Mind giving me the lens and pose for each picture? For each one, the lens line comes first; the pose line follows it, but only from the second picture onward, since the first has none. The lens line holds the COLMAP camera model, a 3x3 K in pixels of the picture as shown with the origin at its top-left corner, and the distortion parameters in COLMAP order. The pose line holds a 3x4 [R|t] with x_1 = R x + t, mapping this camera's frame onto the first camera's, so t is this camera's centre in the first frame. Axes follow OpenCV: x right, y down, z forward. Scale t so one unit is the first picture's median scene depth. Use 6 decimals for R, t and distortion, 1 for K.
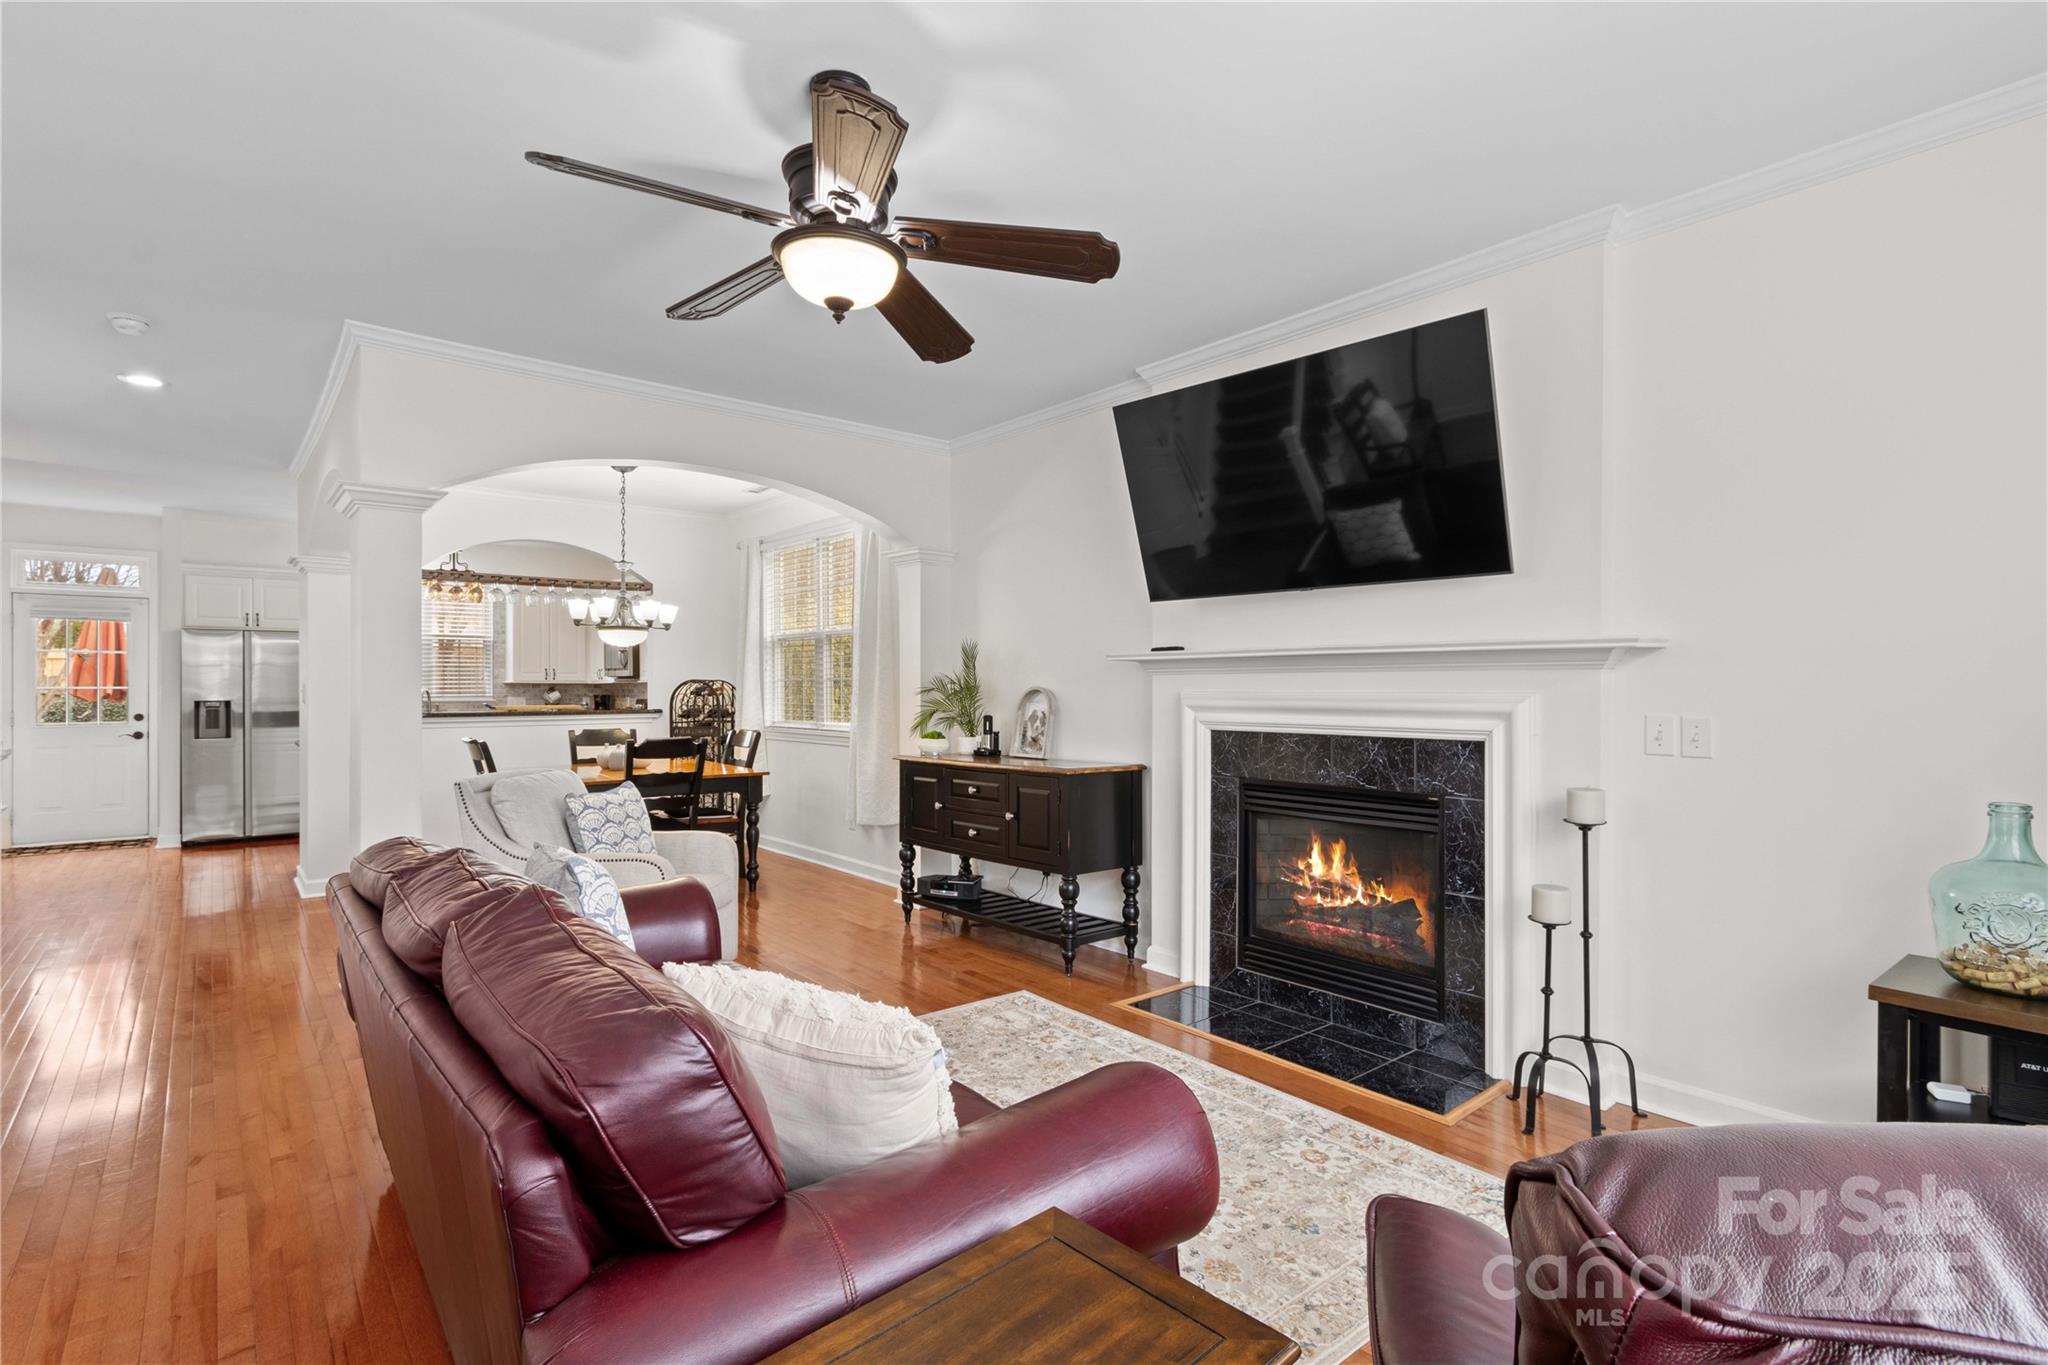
lens RADIAL K [[959.6, 0, 1010.6], [0, 959.6, 690.6], [0, 0, 1]] dist [-0.001251, -0.000134]
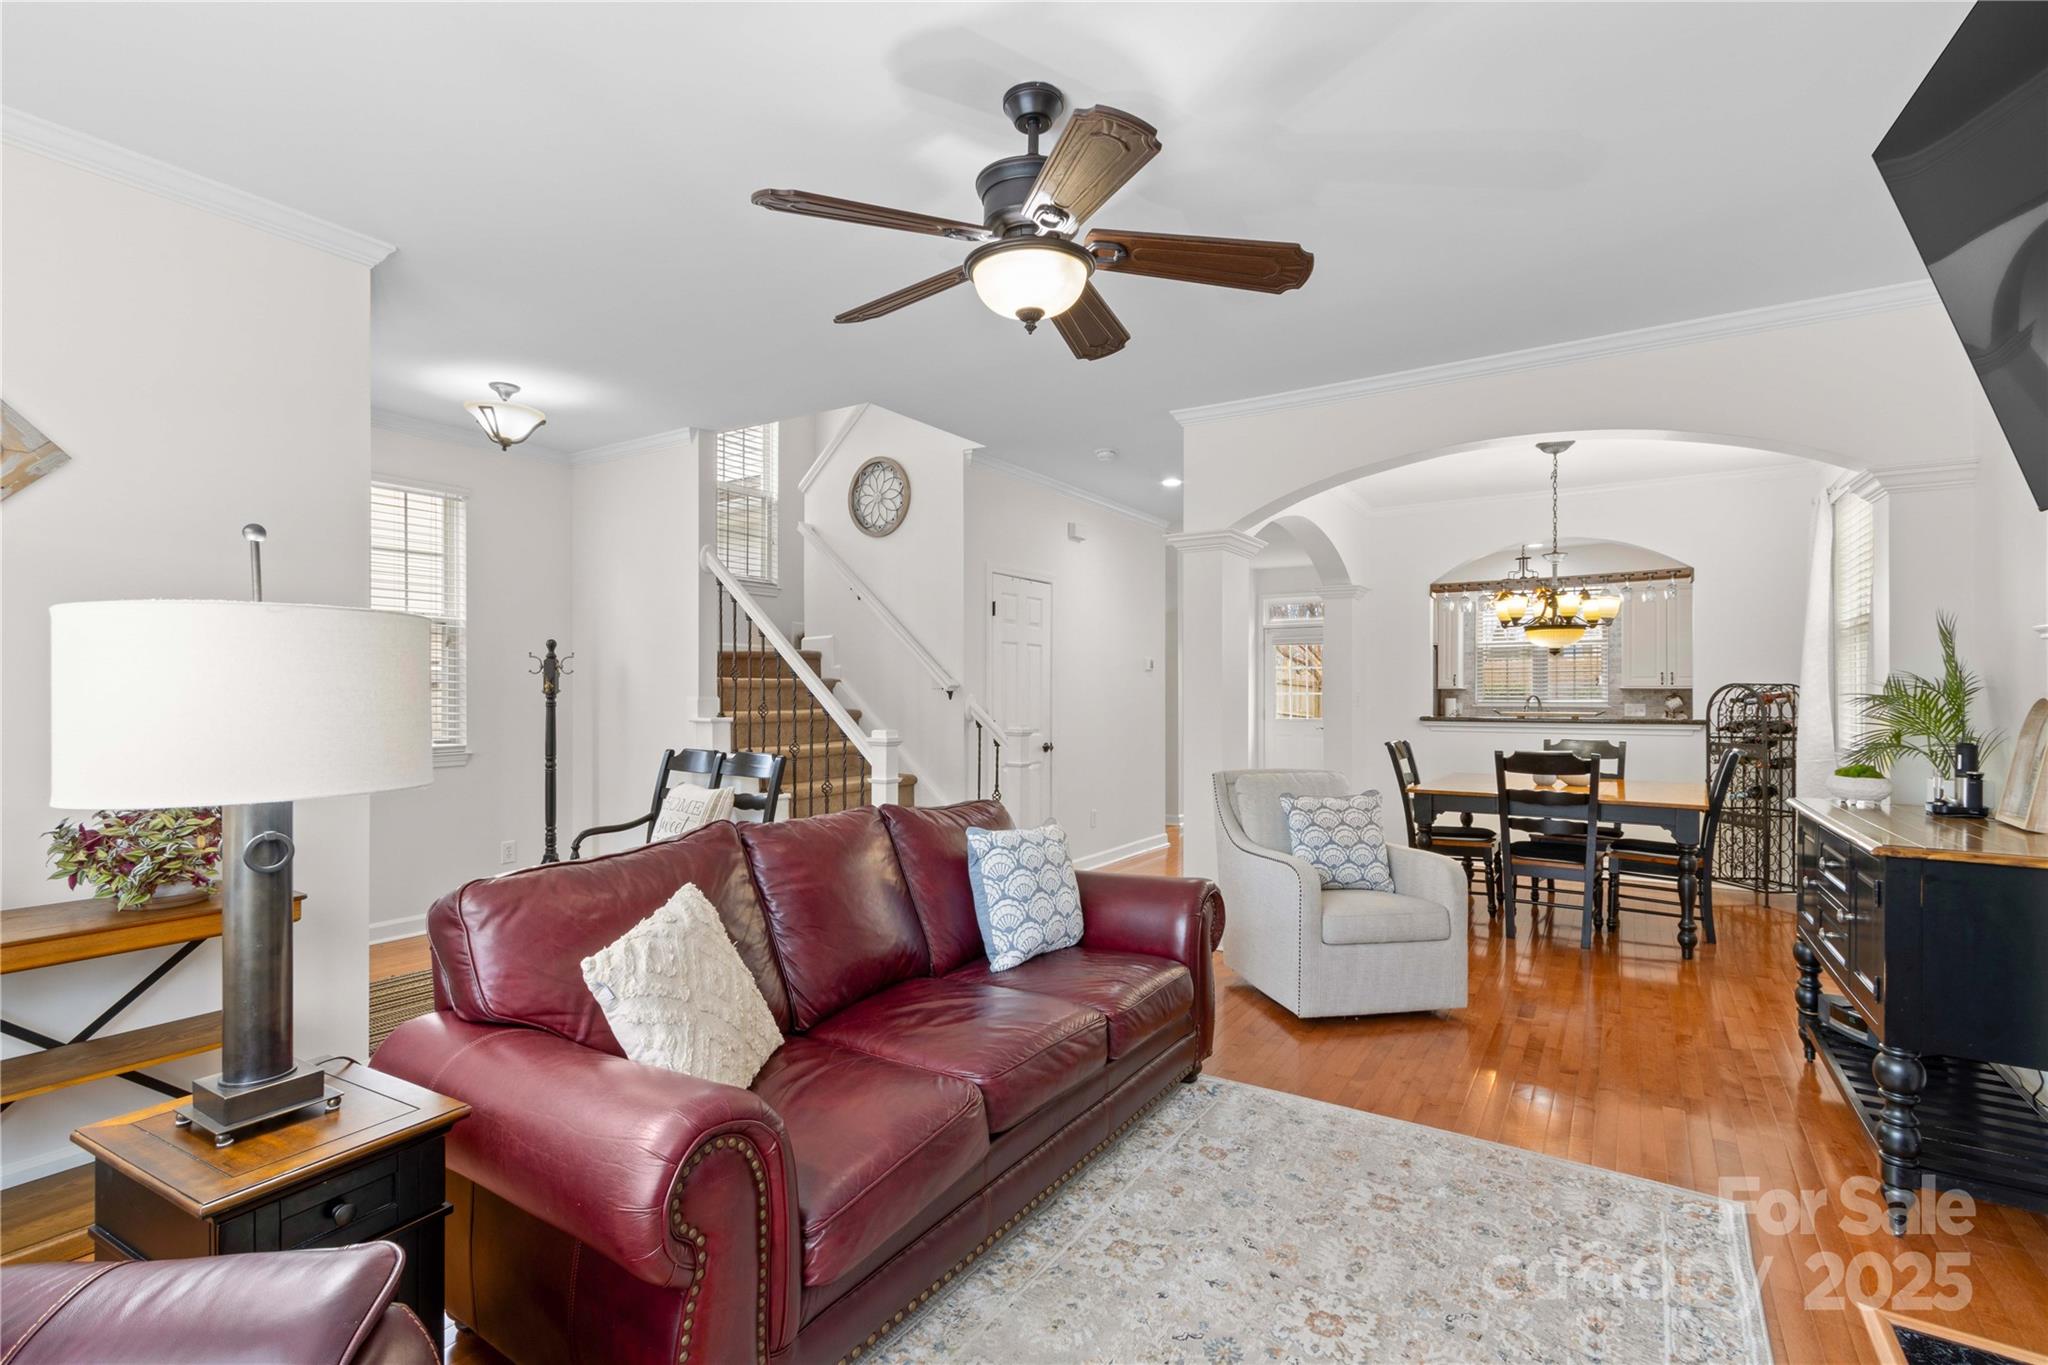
lens RADIAL K [[939.9, 0, 1024.0], [0, 939.9, 682.5], [0, 0, 1]] dist [0.002918, 0.000276]
pose [[0.295900, -0.010389, -0.955162, 0.238516], [-0.004196, 0.999917, -0.012175, -0.000268], [0.955210, 0.007610, 0.295832, 0.217274]]
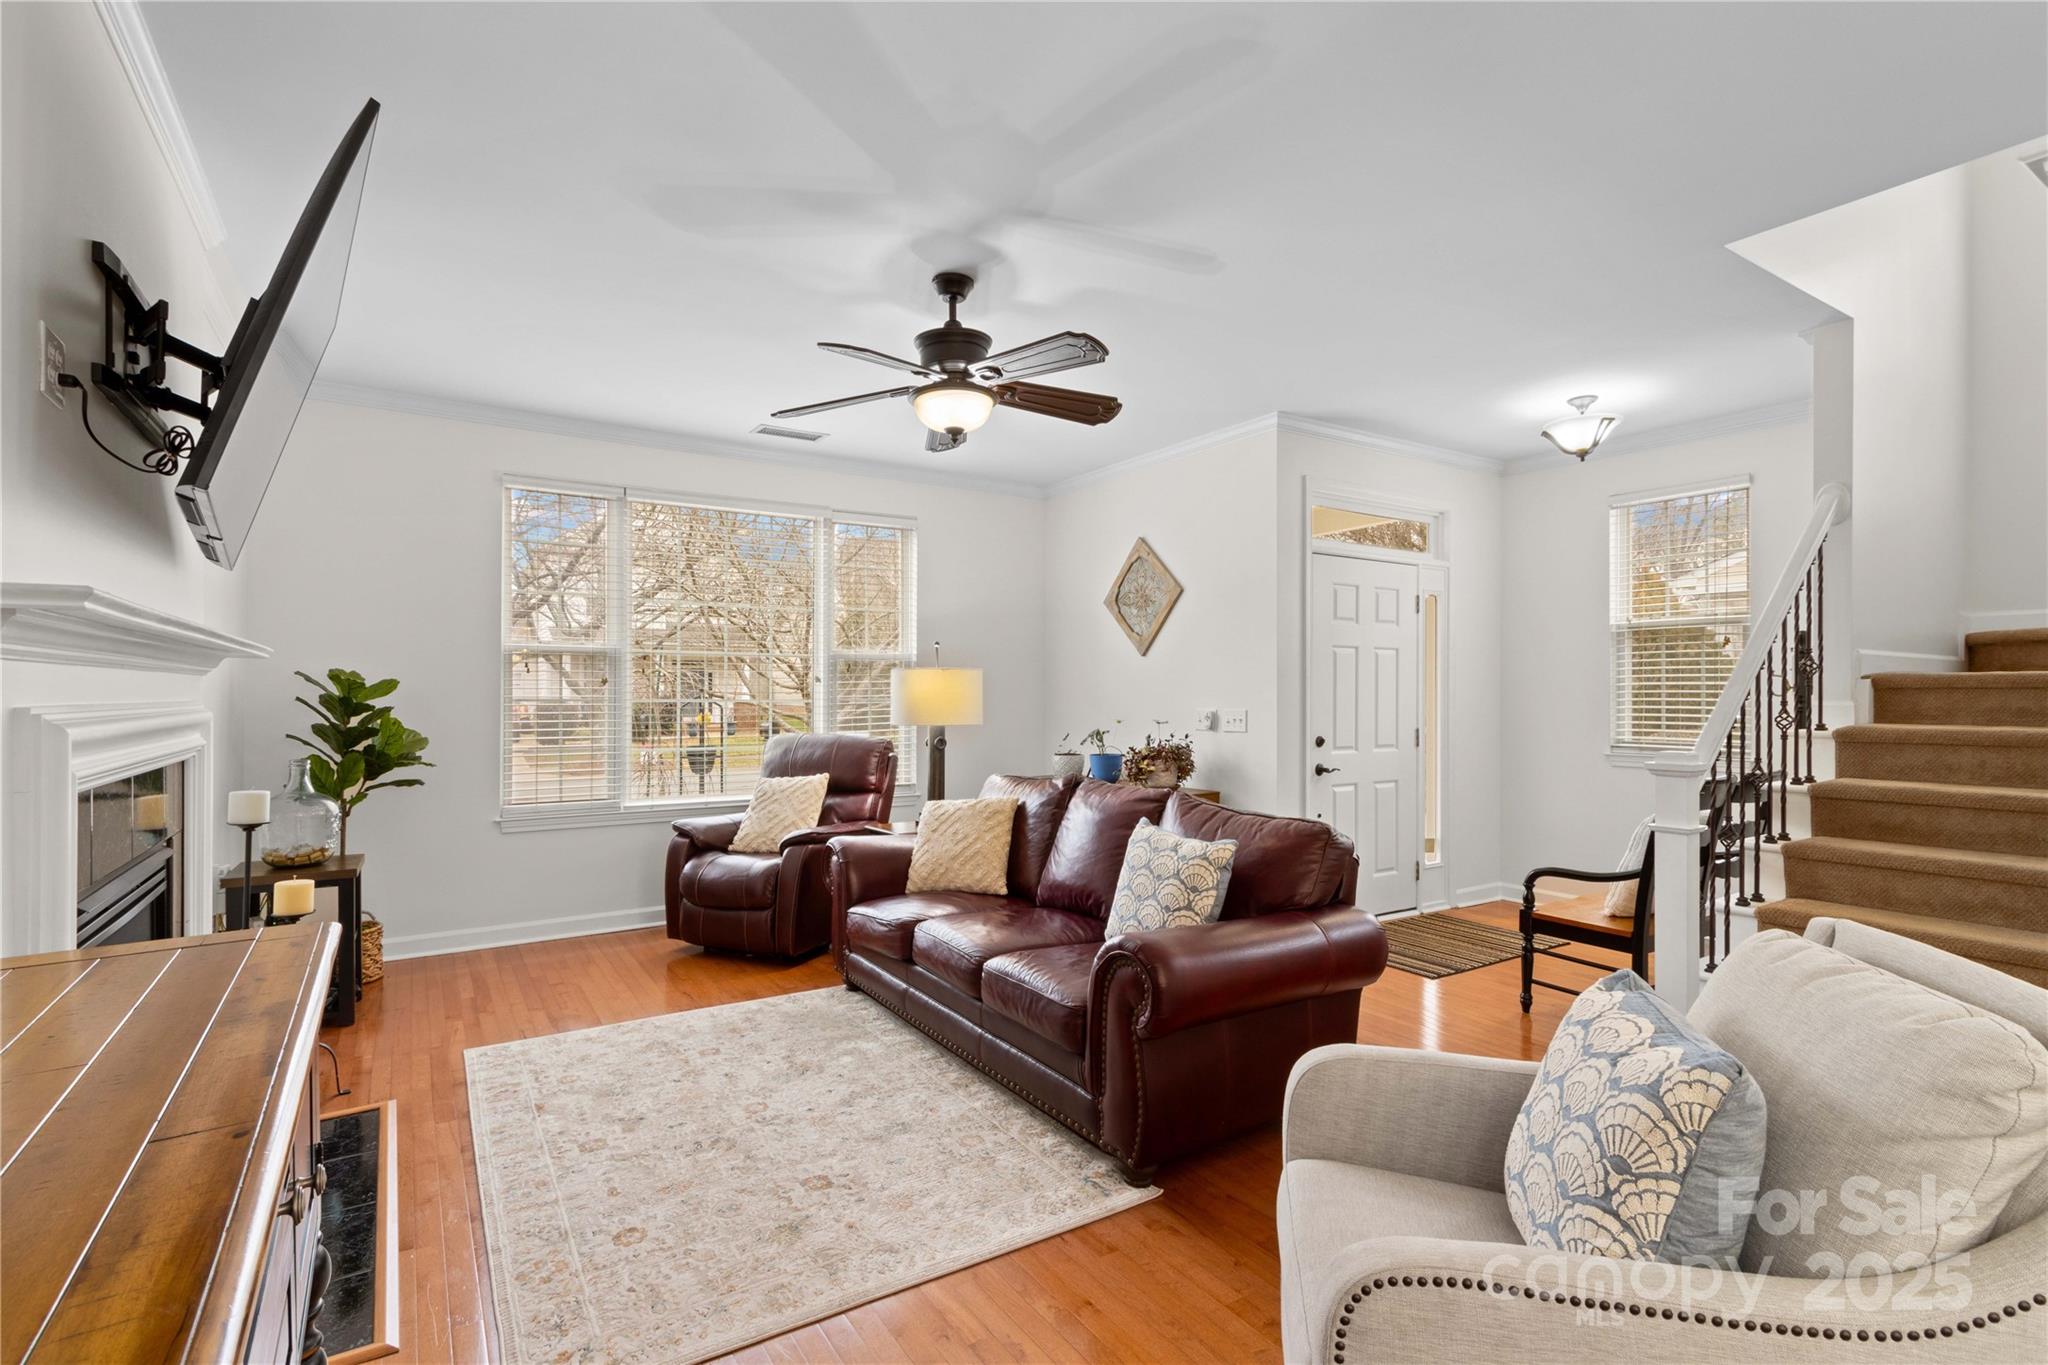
lens RADIAL K [[959.6, 0, 1010.6], [0, 959.6, 690.6], [0, 0, 1]] dist [-0.001251, -0.000134]
pose [[-0.991134, -0.001597, 0.132855, -0.140354], [-0.001342, 0.999997, 0.002004, -0.003748], [-0.132858, 0.001808, -0.991133, 0.749907]]
